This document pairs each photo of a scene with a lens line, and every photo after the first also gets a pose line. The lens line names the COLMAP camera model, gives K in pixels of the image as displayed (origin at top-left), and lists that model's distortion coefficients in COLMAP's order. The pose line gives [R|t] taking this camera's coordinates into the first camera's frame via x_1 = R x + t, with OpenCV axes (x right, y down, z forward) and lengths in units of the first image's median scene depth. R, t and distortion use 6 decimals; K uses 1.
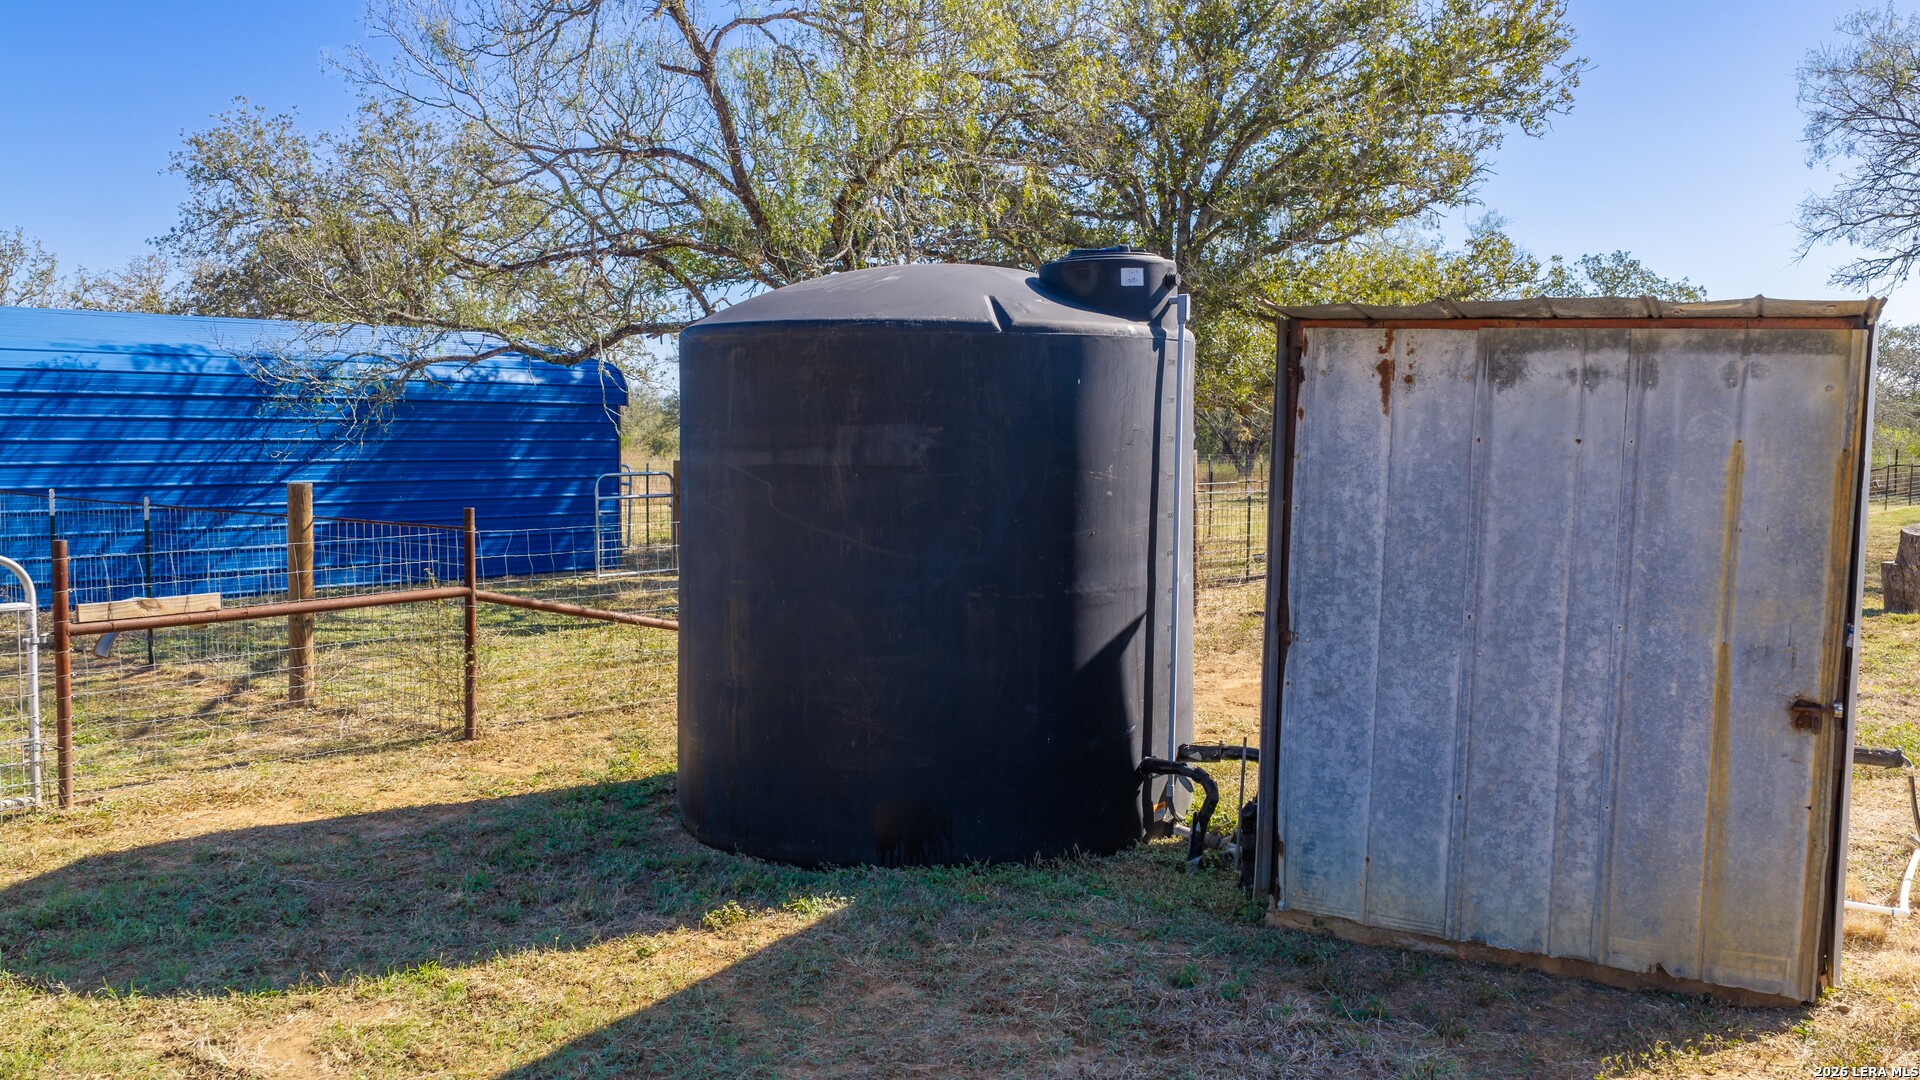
lens RADIAL K [[1595.1, 0, 953.1], [0, 1595.1, 547.2], [0, 0, 1]] dist [0.040570, -0.067067]
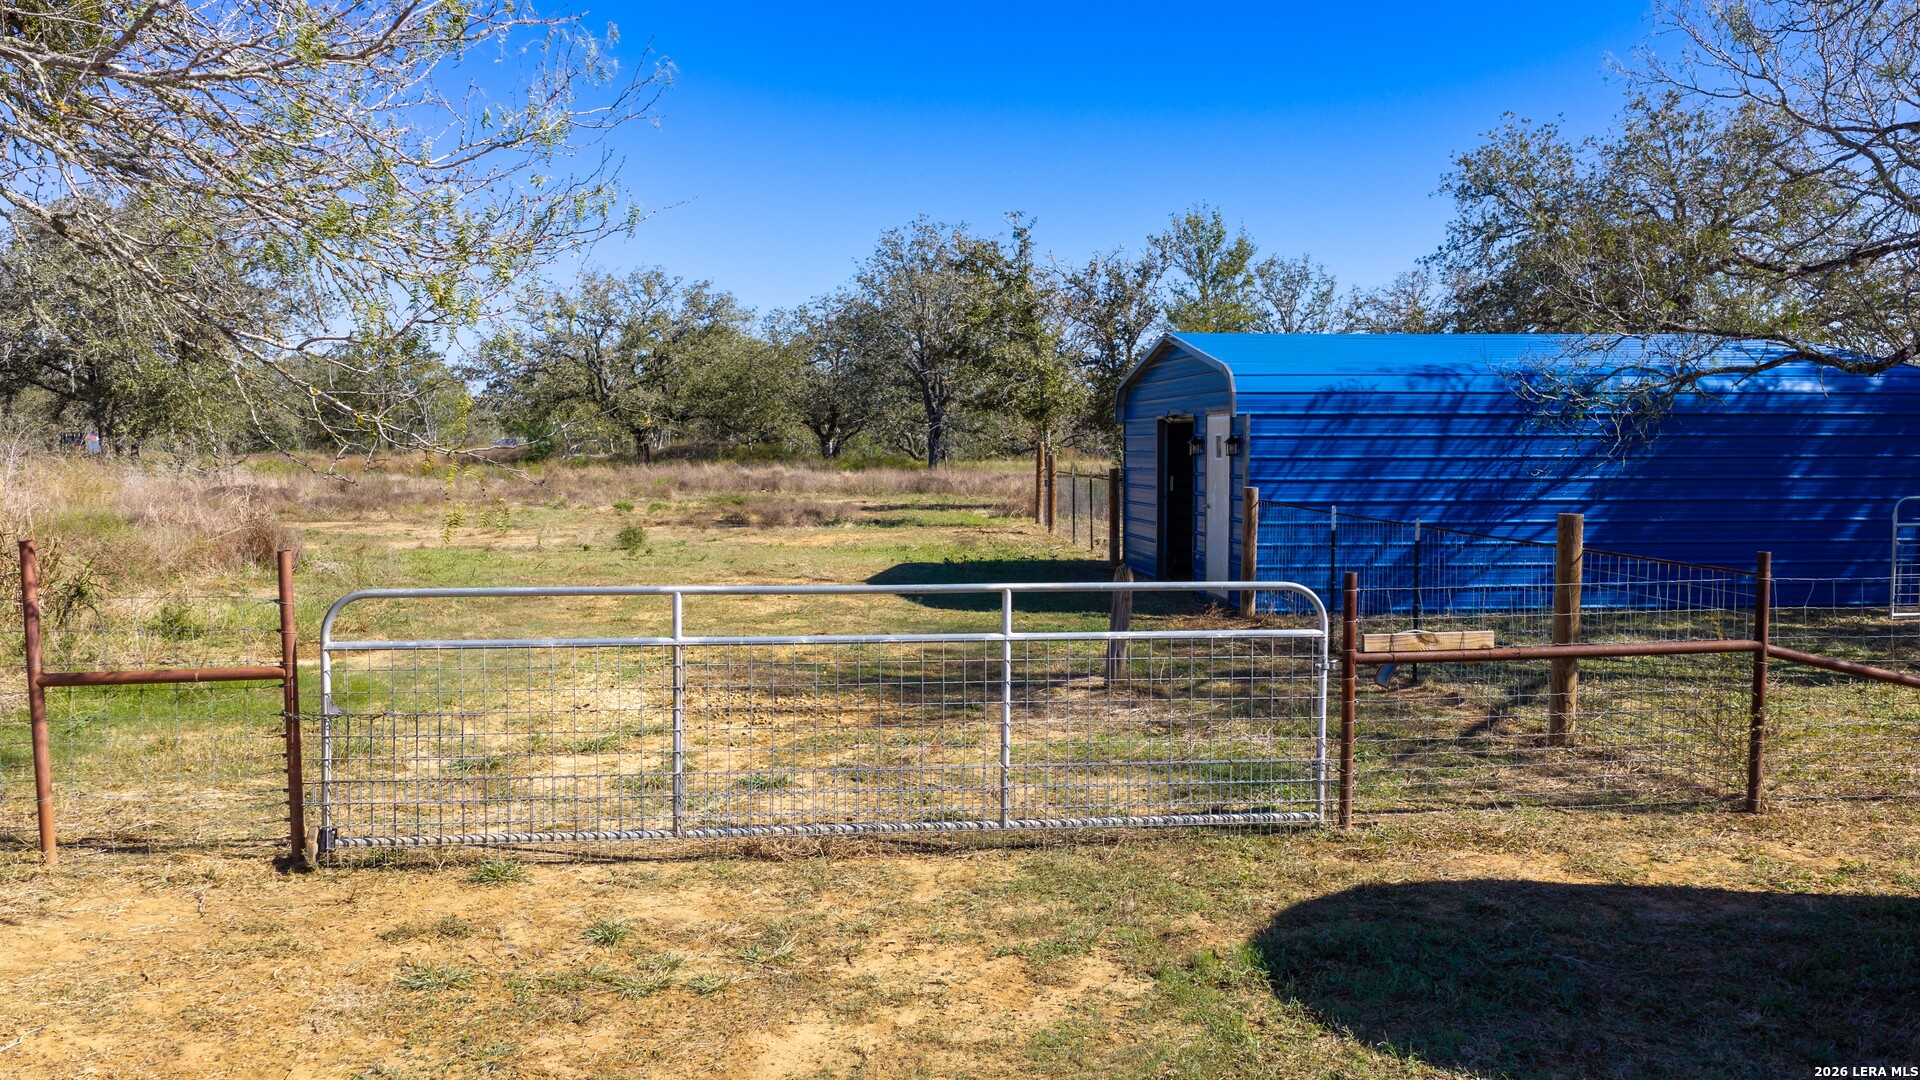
lens RADIAL K [[1595.1, 0, 953.1], [0, 1595.1, 547.2], [0, 0, 1]] dist [0.040570, -0.067067]
pose [[0.740248, 0.044702, -0.670846, -0.021714], [-0.045391, 0.998834, 0.016471, -0.011687], [0.670800, 0.018258, 0.741414, 0.021861]]
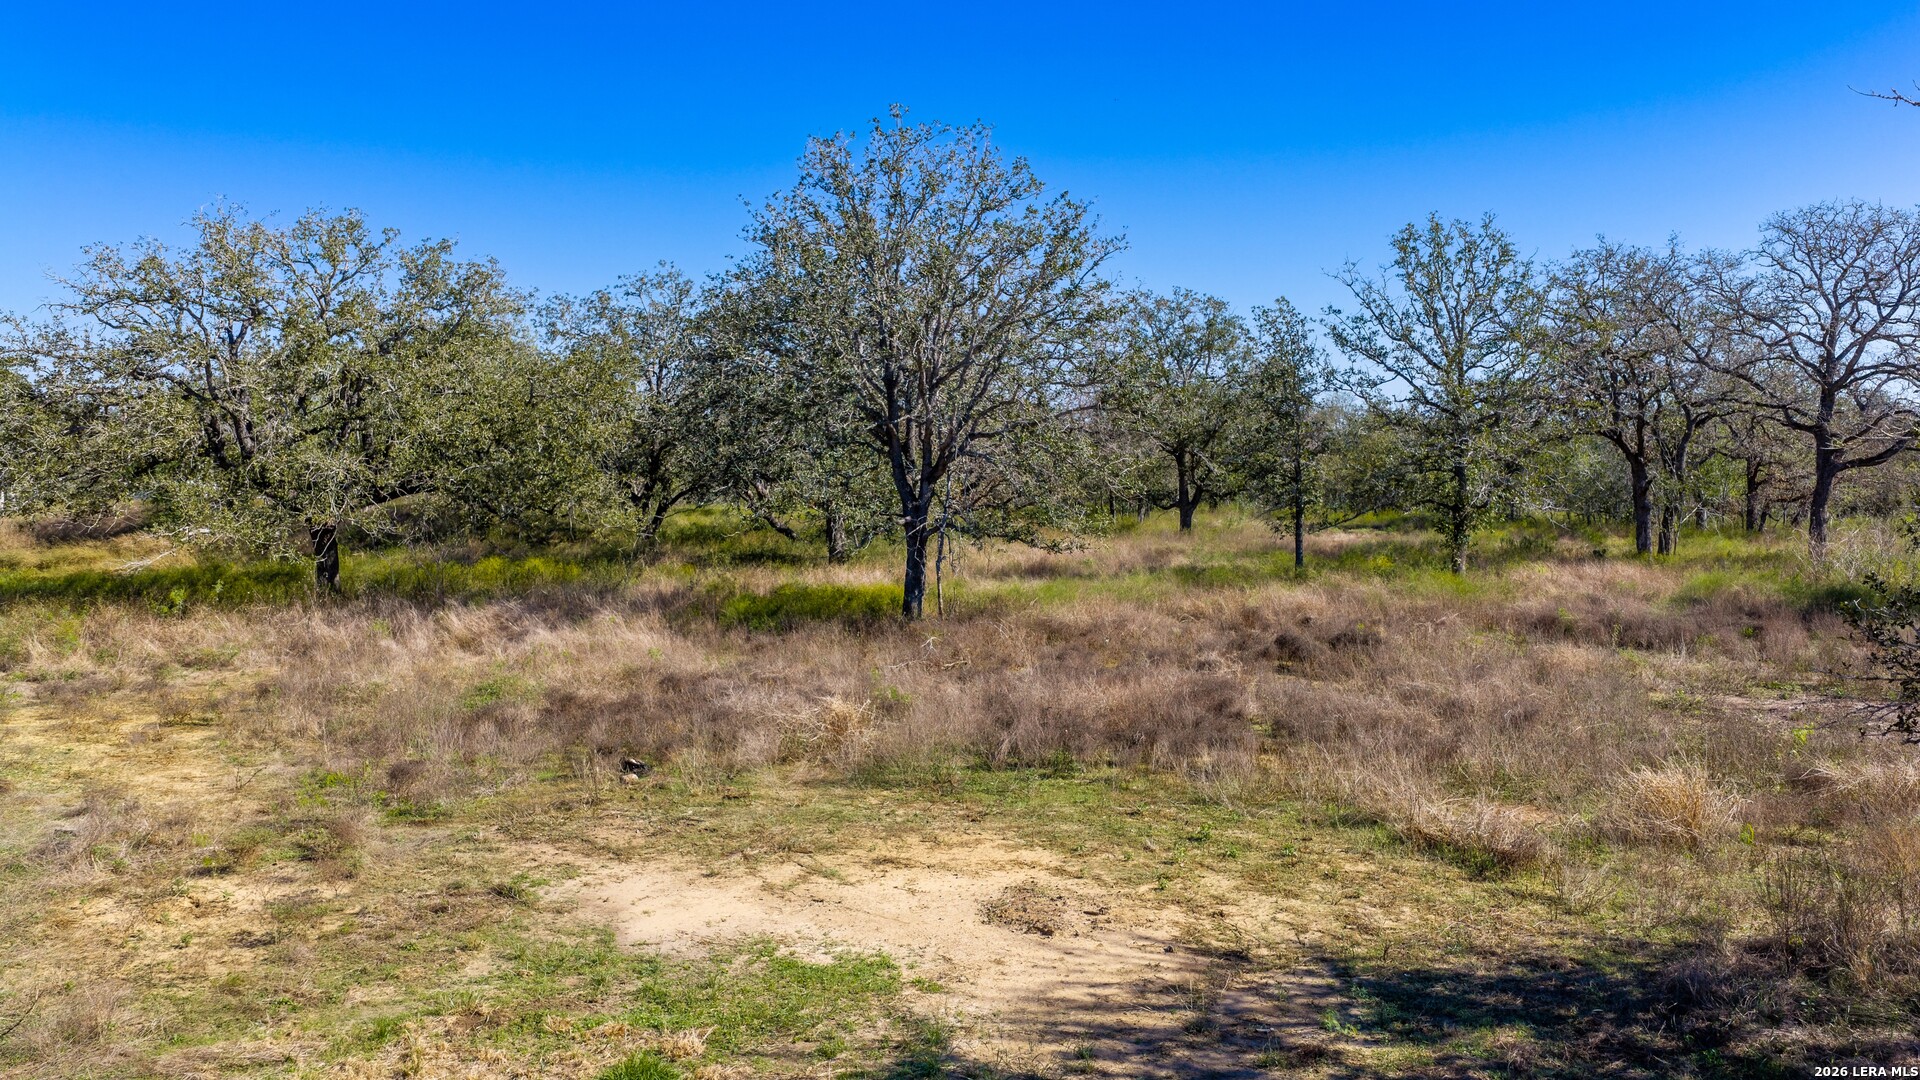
lens RADIAL K [[1595.1, 0, 953.1], [0, 1595.1, 547.2], [0, 0, 1]] dist [0.040570, -0.067067]
pose [[0.838460, 0.037996, -0.543637, -0.172941], [-0.038482, 0.999204, 0.010486, -0.033743], [0.543603, 0.012128, 0.839255, 0.140474]]
